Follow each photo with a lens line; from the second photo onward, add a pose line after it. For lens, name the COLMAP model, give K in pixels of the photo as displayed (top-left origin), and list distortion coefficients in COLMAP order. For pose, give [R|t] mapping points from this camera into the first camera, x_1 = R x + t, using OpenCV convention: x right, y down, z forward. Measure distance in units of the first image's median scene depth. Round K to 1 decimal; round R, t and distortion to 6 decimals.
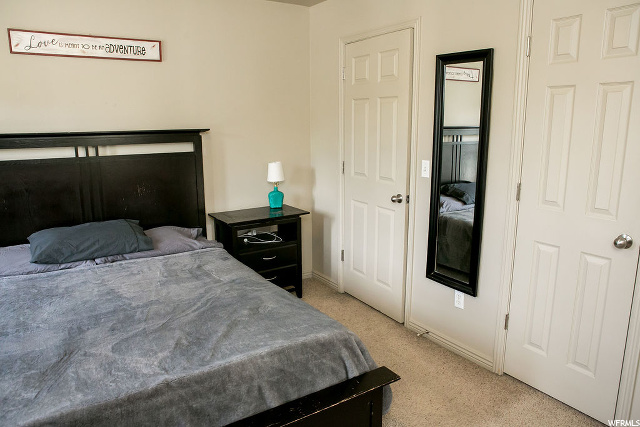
lens RADIAL K [[460.5, 0, 320.0], [0, 460.5, 213.5], [0, 0, 1]] dist [-0.118046, 0.092840]
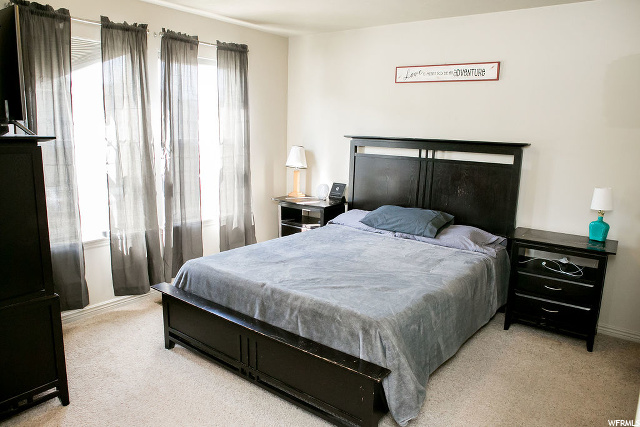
lens RADIAL K [[460.5, 0, 320.0], [0, 460.5, 213.5], [0, 0, 1]] dist [-0.118046, 0.092840]
pose [[0.316169, 0.185709, -0.930349, 0.683938], [-0.215498, 0.969078, 0.120205, -0.067897], [0.923904, 0.162484, 0.346412, 0.306208]]
